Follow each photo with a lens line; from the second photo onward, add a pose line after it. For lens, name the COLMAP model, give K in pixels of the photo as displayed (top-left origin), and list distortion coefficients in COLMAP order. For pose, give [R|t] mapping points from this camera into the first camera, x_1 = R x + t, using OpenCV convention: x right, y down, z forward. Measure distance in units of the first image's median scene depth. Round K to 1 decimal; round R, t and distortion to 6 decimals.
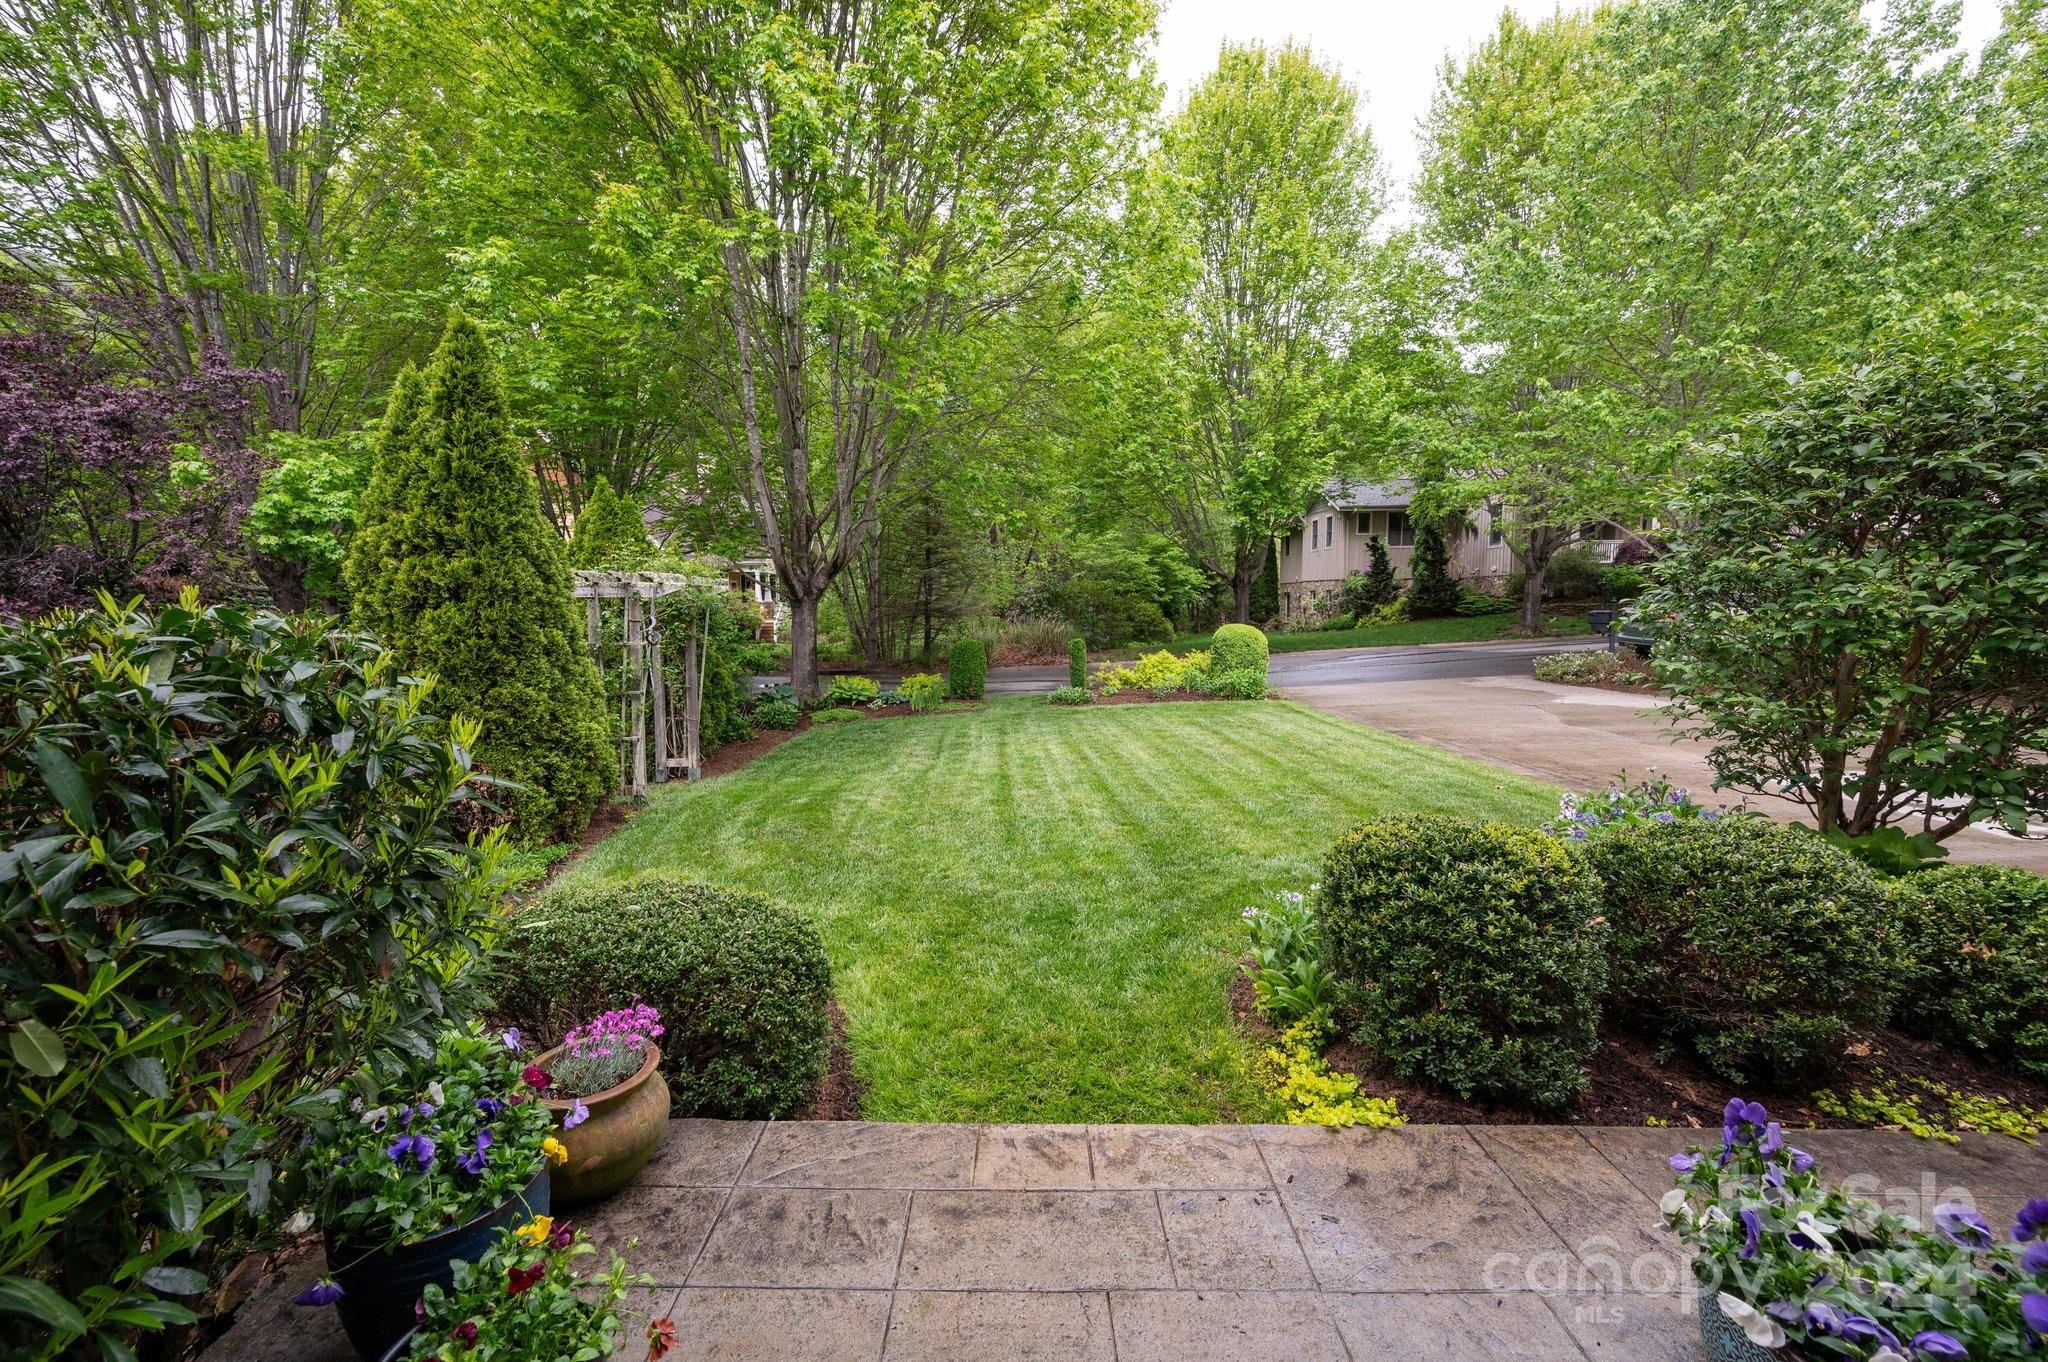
lens RADIAL K [[808.0, 0, 1024.0], [0, 808.0, 681.0], [0, 0, 1]] dist [0.000908, 0.000062]
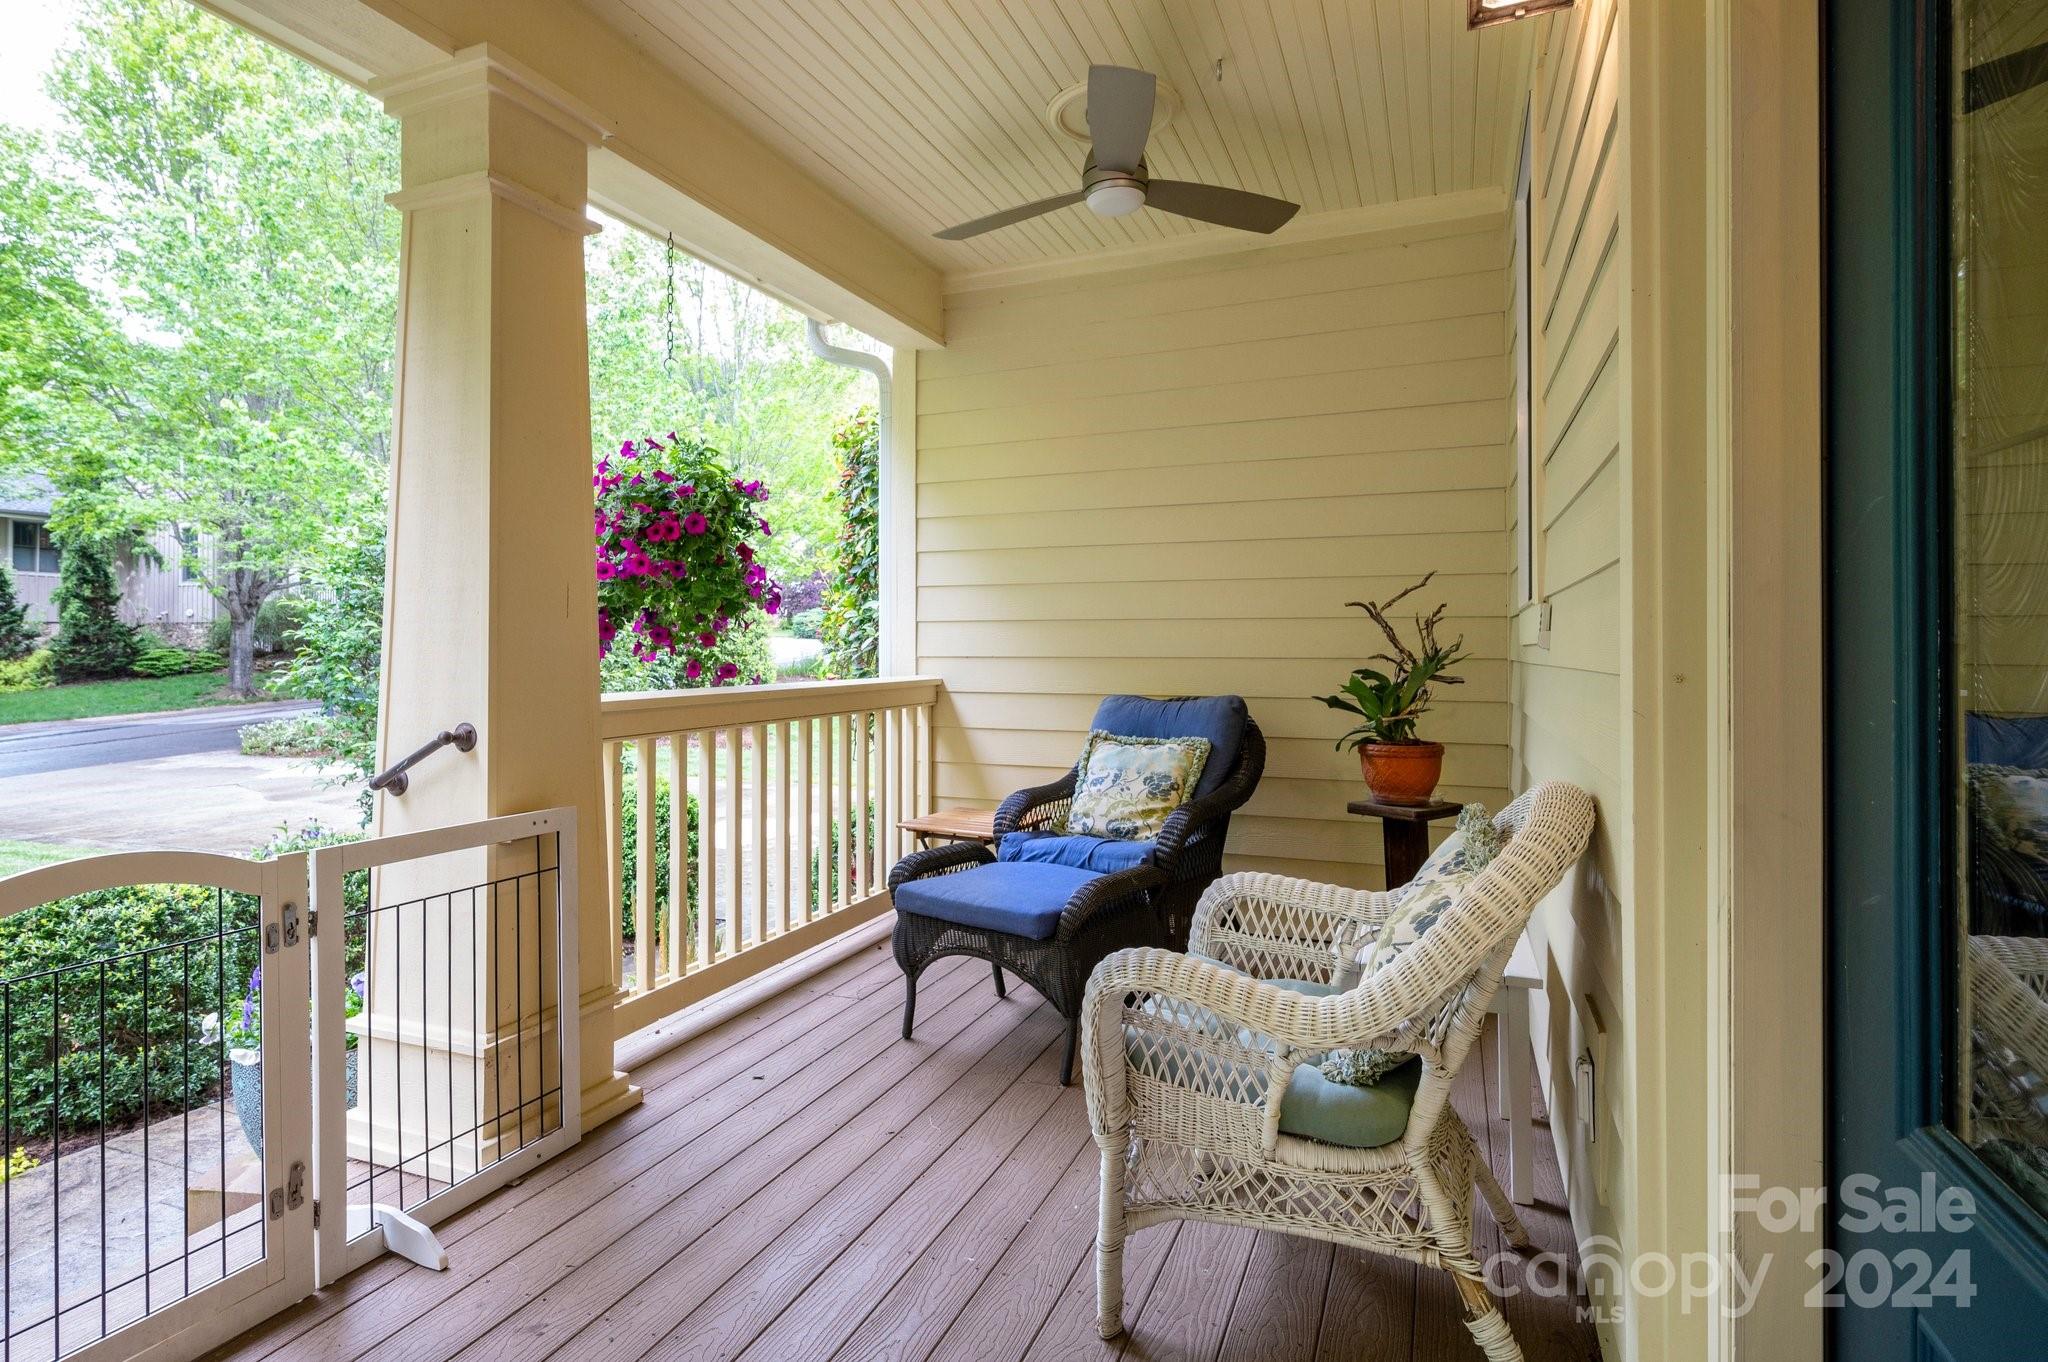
lens RADIAL K [[1118.0, 0, 1061.3], [0, 1118.0, 638.4], [0, 0, 1]] dist [-0.001043, -0.002486]
pose [[0.387906, 0.017628, 0.921531, -0.098566], [0.085216, 0.994849, -0.054901, 0.016600], [-0.917751, 0.099826, 0.384405, -0.234313]]
